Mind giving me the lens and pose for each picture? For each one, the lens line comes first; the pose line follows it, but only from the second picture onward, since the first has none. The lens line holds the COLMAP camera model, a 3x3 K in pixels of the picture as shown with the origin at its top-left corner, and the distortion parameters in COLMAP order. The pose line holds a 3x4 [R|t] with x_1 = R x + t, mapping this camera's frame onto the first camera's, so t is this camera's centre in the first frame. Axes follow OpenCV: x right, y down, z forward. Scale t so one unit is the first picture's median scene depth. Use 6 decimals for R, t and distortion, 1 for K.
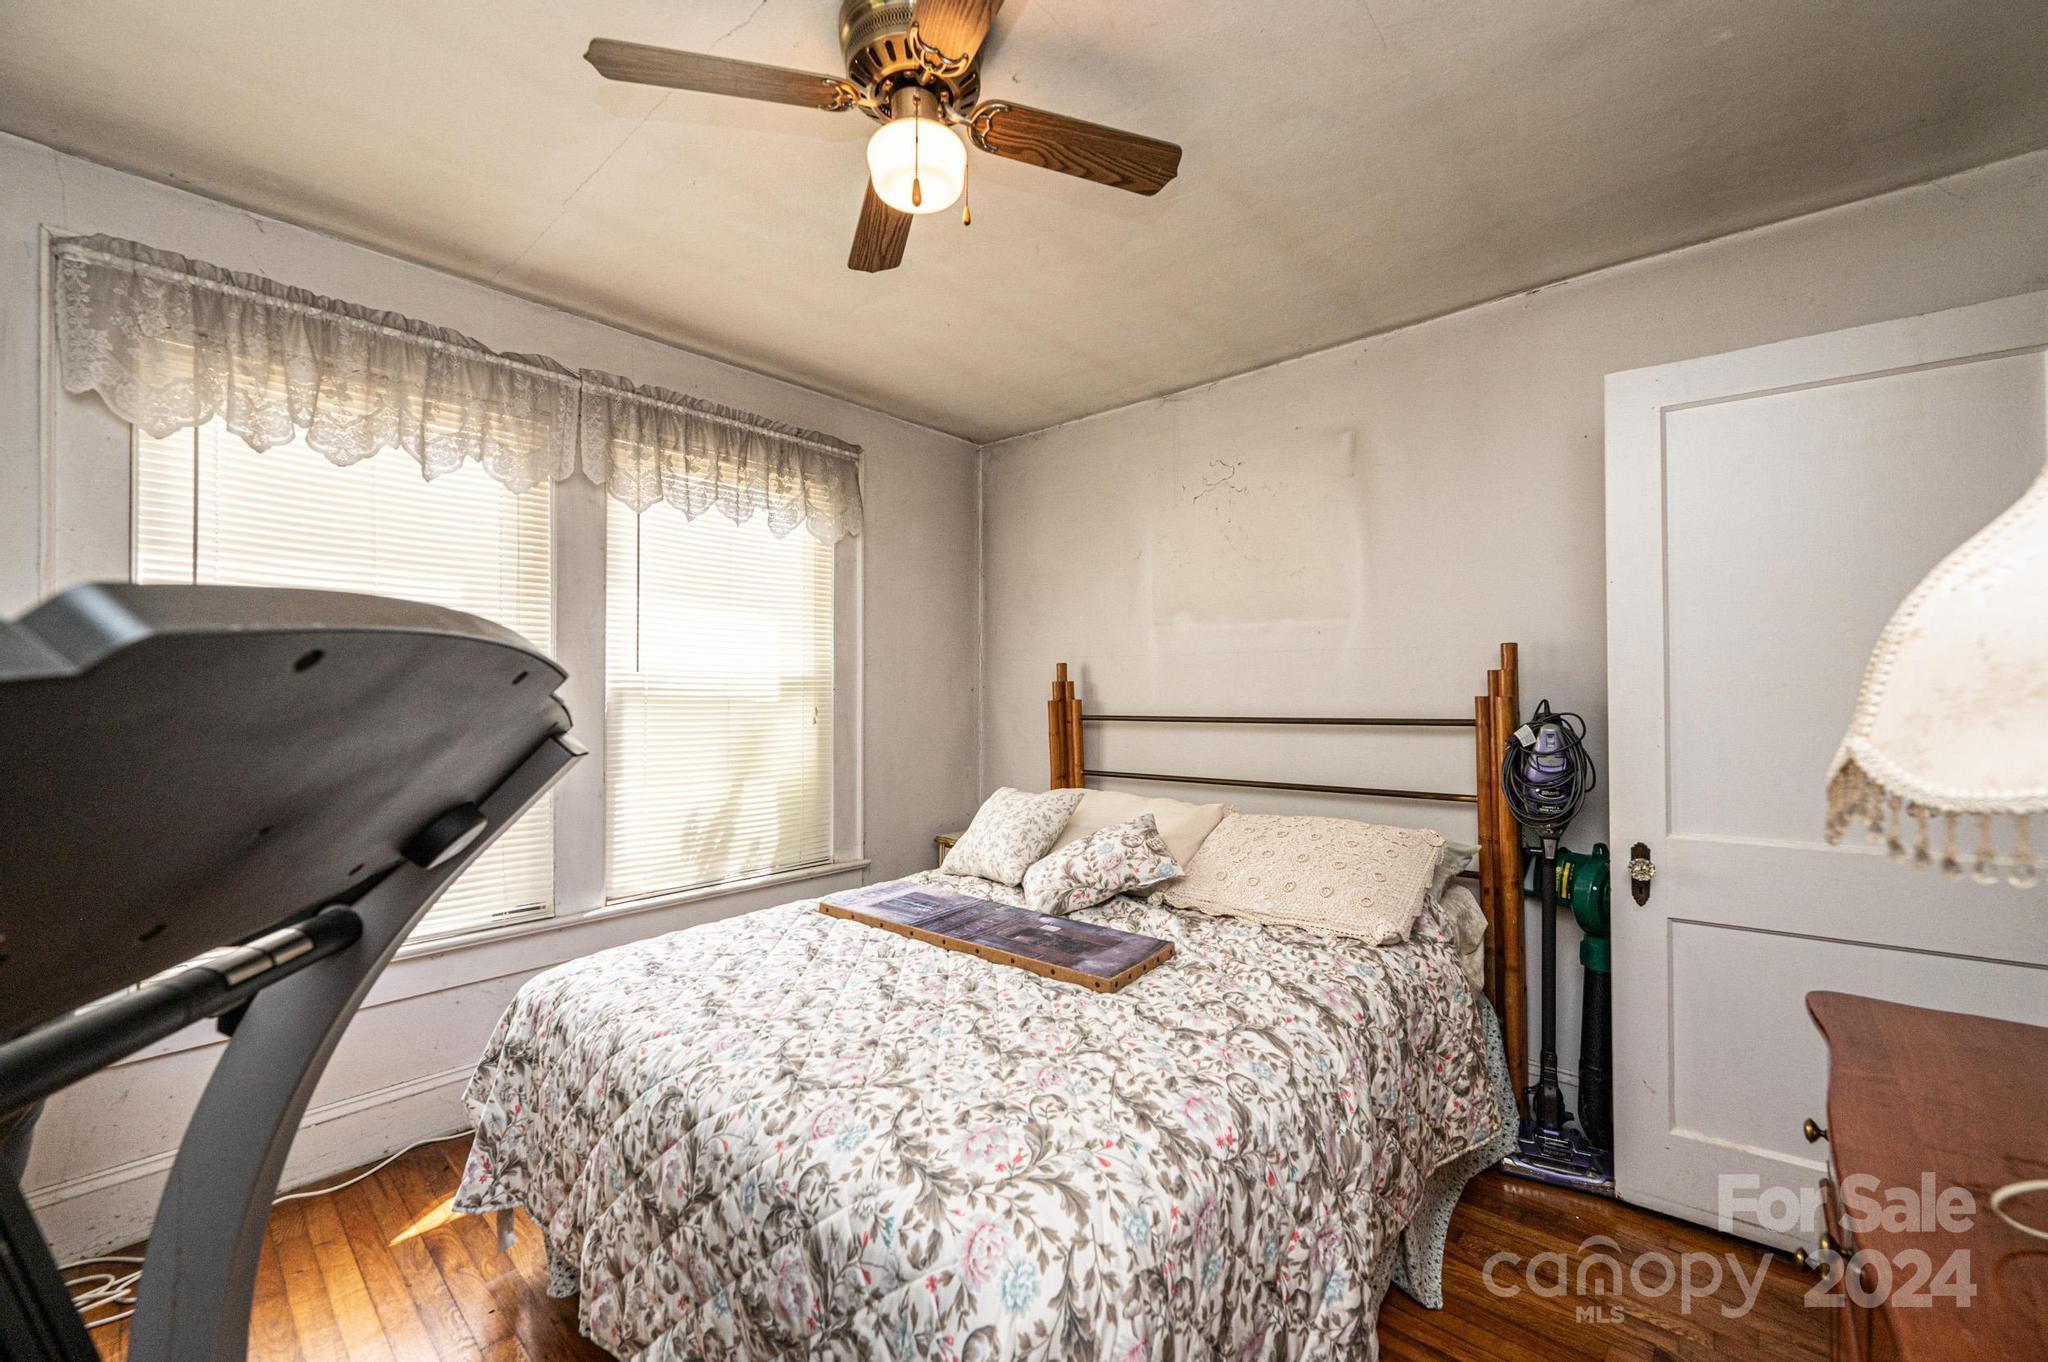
lens RADIAL K [[812.9, 0, 1024.2], [0, 812.9, 684.3], [0, 0, 1]] dist [-0.001413, 0.000366]
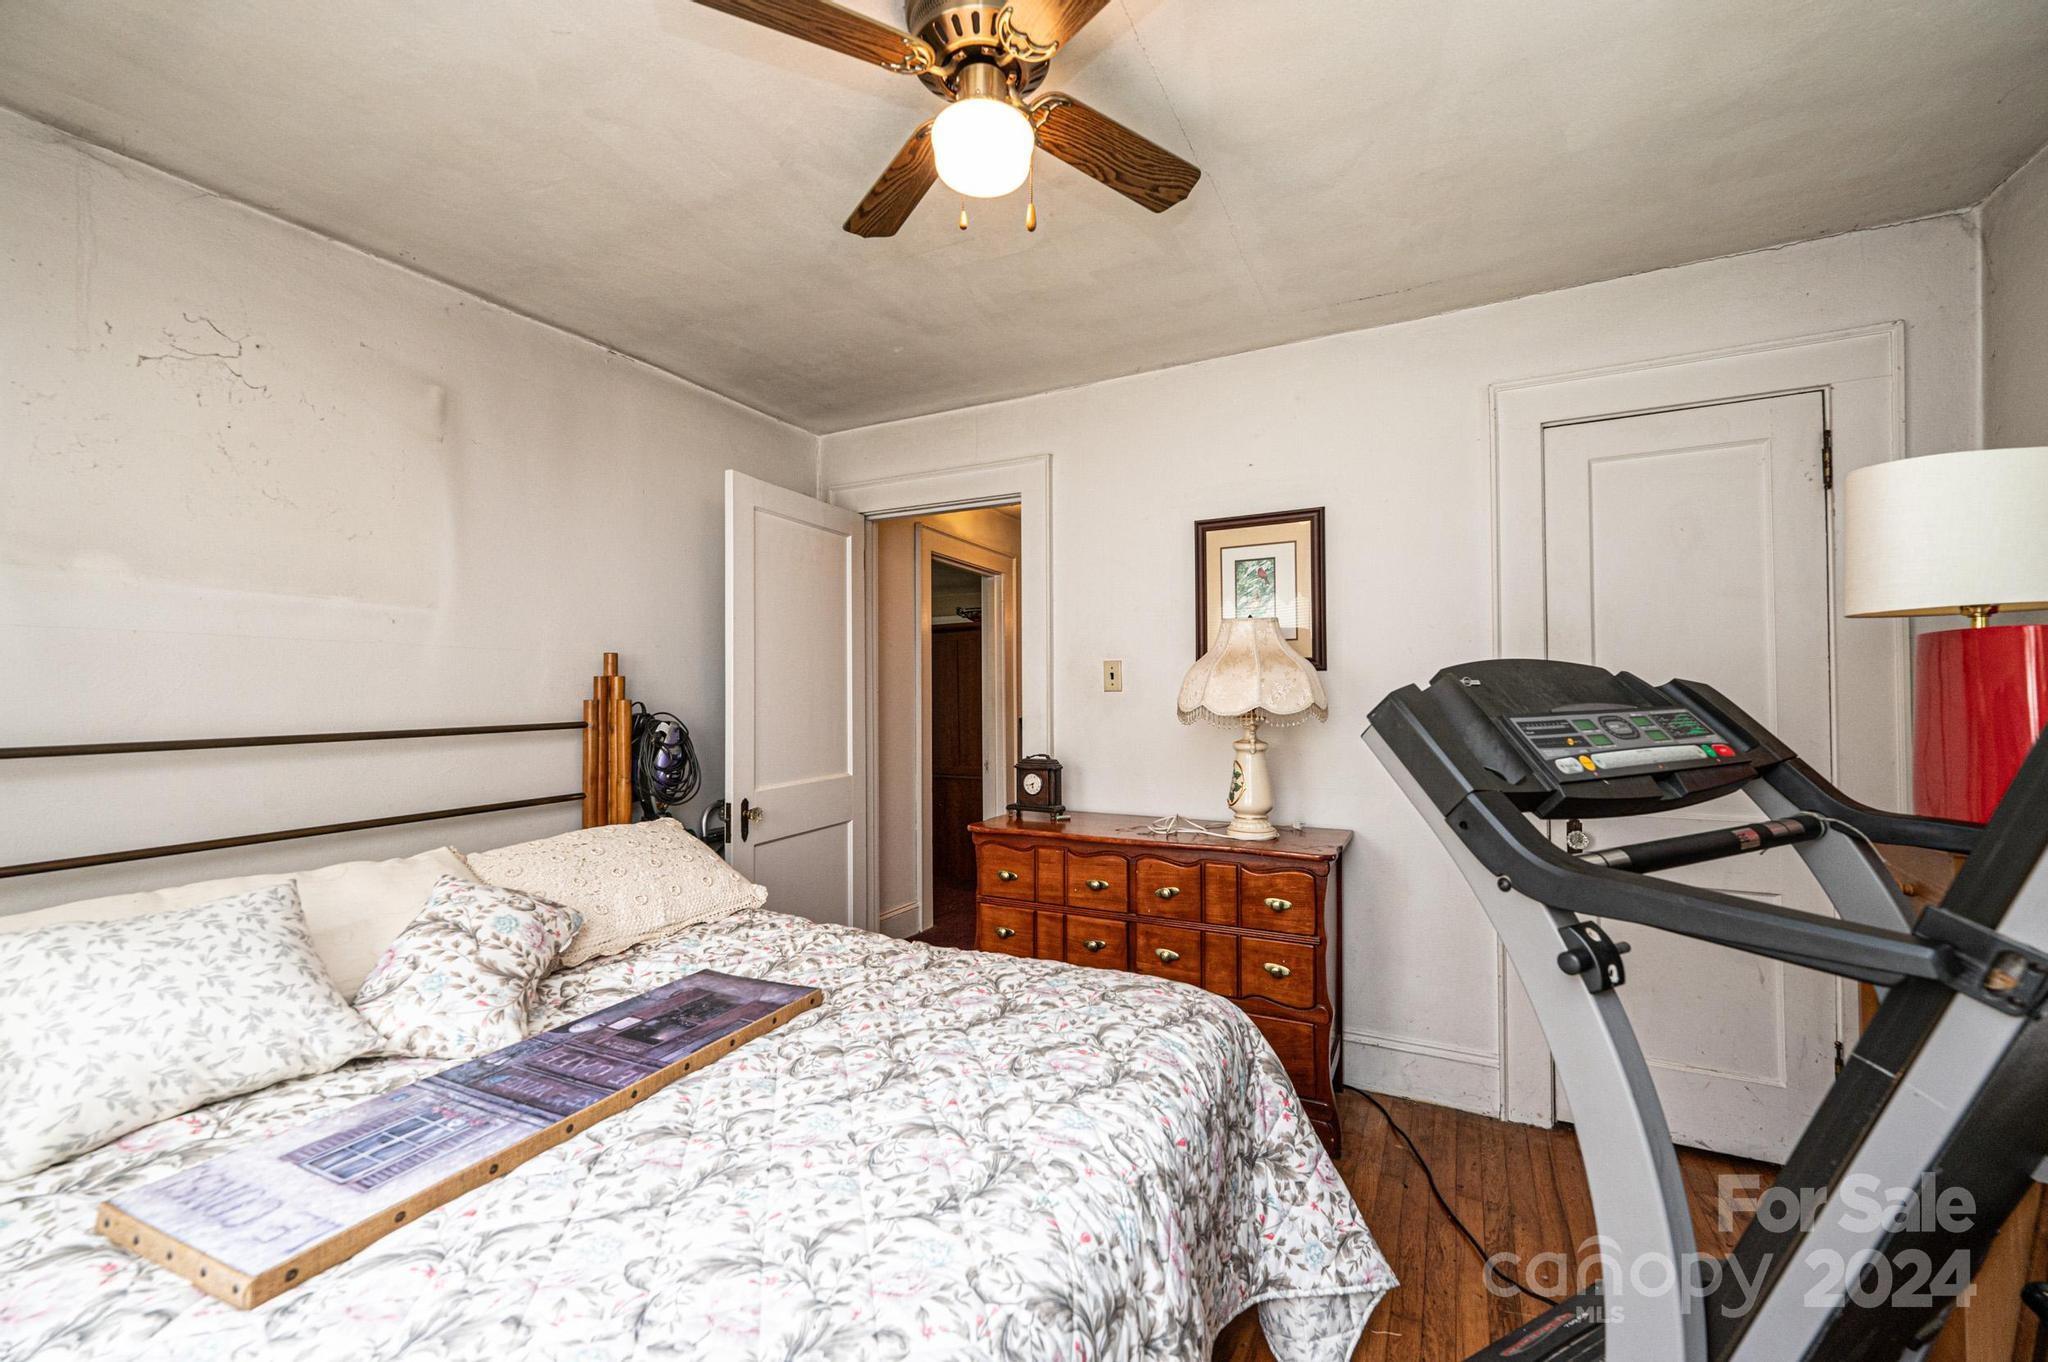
lens RADIAL K [[812.9, 0, 1024.2], [0, 812.9, 684.3], [0, 0, 1]] dist [-0.001413, 0.000366]
pose [[-0.239732, 0.013899, 0.970740, -0.638149], [-0.000233, 0.999897, -0.014374, 0.009604], [-0.970839, -0.003672, -0.239704, 0.705067]]
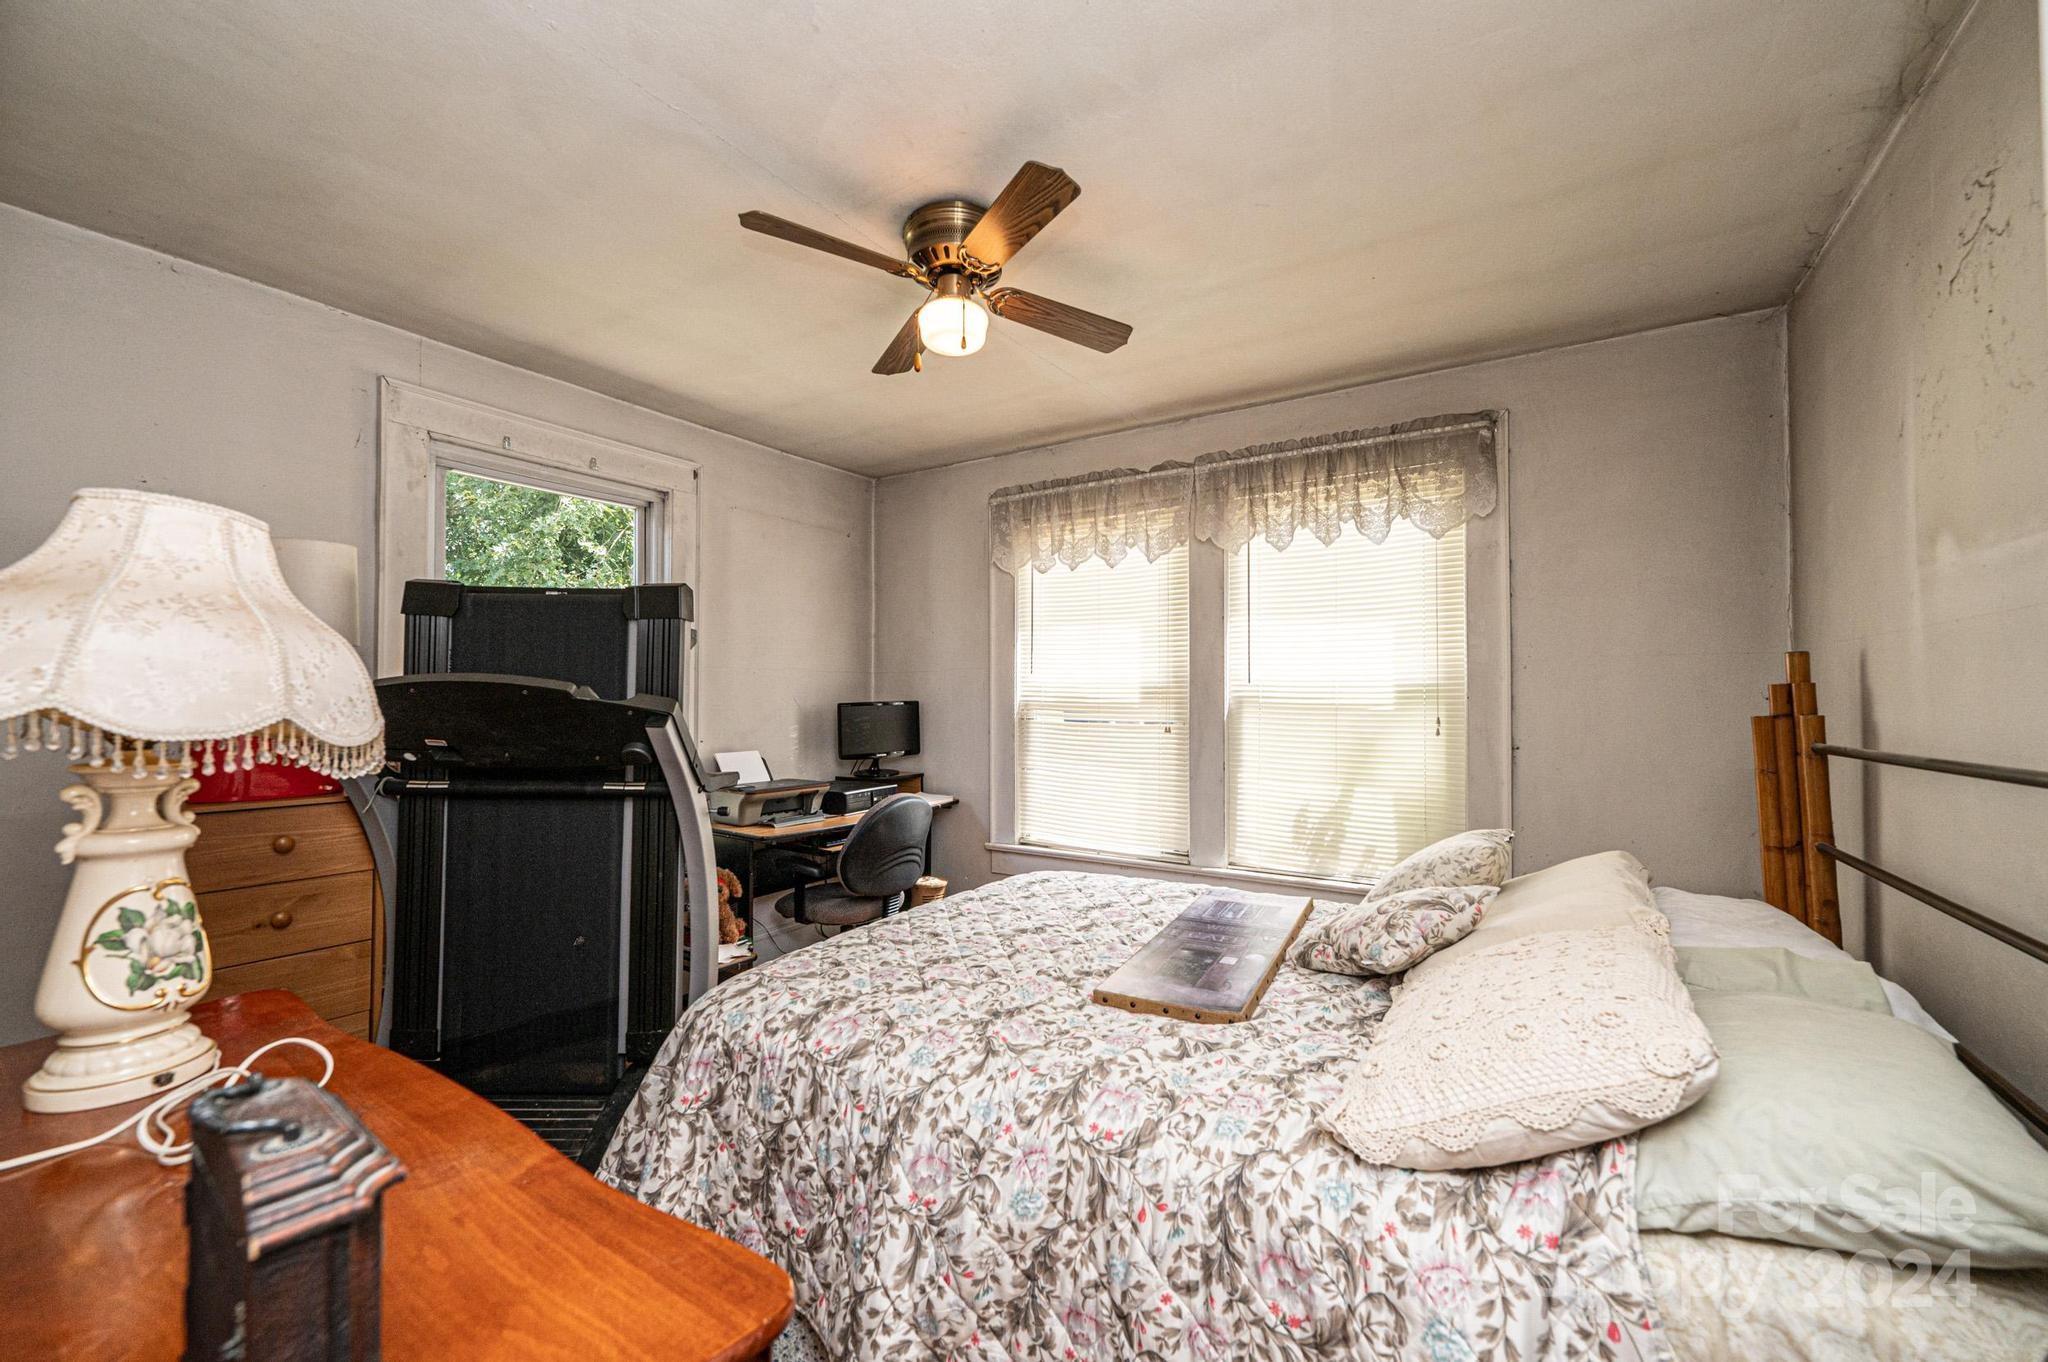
lens RADIAL K [[812.9, 0, 1024.2], [0, 812.9, 684.3], [0, 0, 1]] dist [-0.001413, 0.000366]
pose [[0.160000, -0.017295, -0.986966, 0.763682], [0.005614, 0.999846, -0.016610, 0.005394], [0.987101, -0.002883, 0.160072, 0.535967]]
